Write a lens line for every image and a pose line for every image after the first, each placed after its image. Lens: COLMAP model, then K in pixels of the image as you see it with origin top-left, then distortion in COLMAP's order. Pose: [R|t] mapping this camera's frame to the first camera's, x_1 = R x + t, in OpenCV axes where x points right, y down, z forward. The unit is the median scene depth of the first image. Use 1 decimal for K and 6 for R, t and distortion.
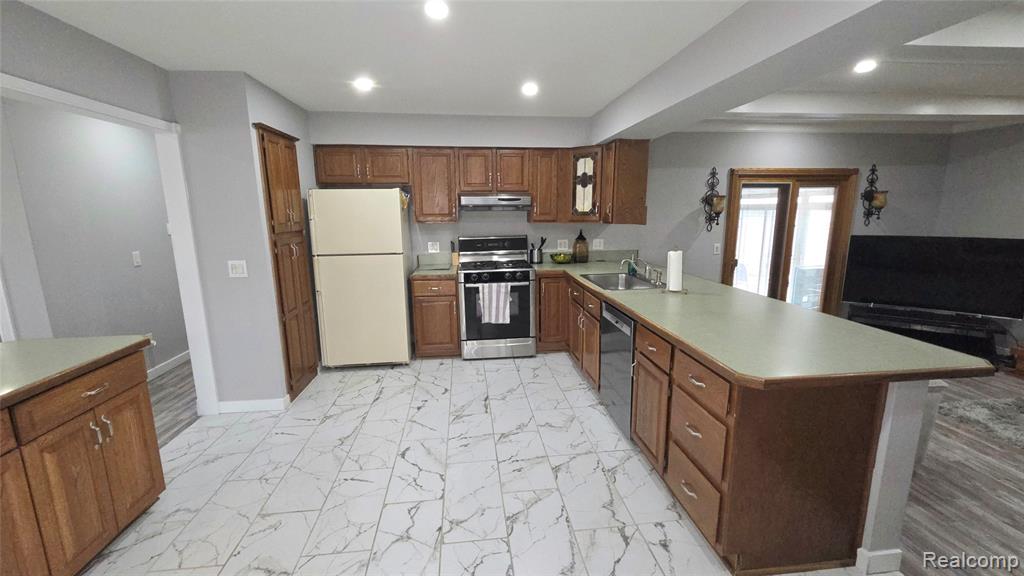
lens RADIAL K [[416.1, 0, 507.4], [0, 416.1, 286.6], [0, 0, 1]] dist [-0.000997, -0.000088]
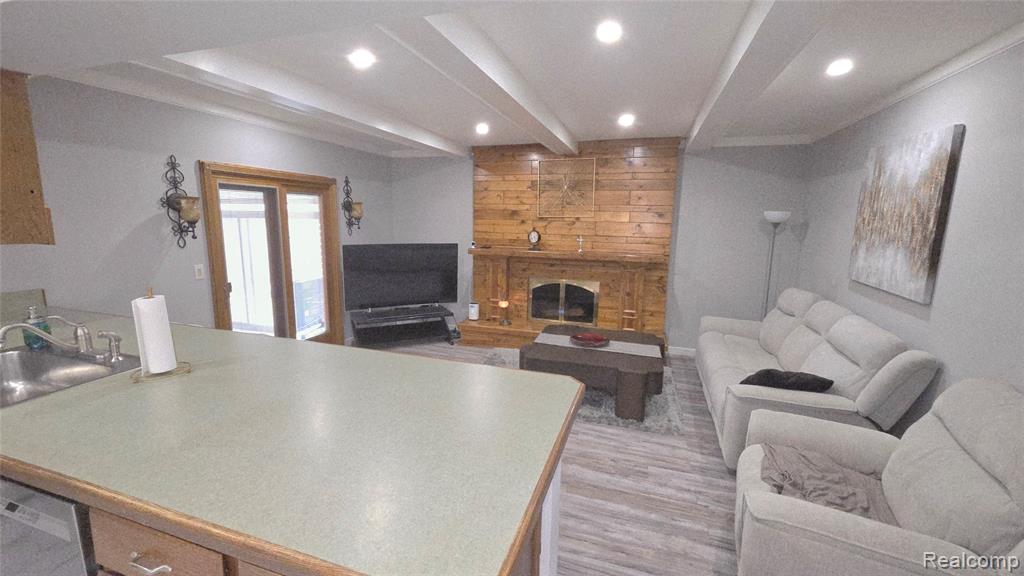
lens RADIAL K [[416.1, 0, 507.4], [0, 416.1, 286.6], [0, 0, 1]] dist [-0.000997, -0.000088]
pose [[0.406577, -0.131147, 0.904155, 0.072783], [0.143762, 0.986498, 0.078444, -0.046655], [-0.902235, 0.098090, 0.419941, 0.231960]]
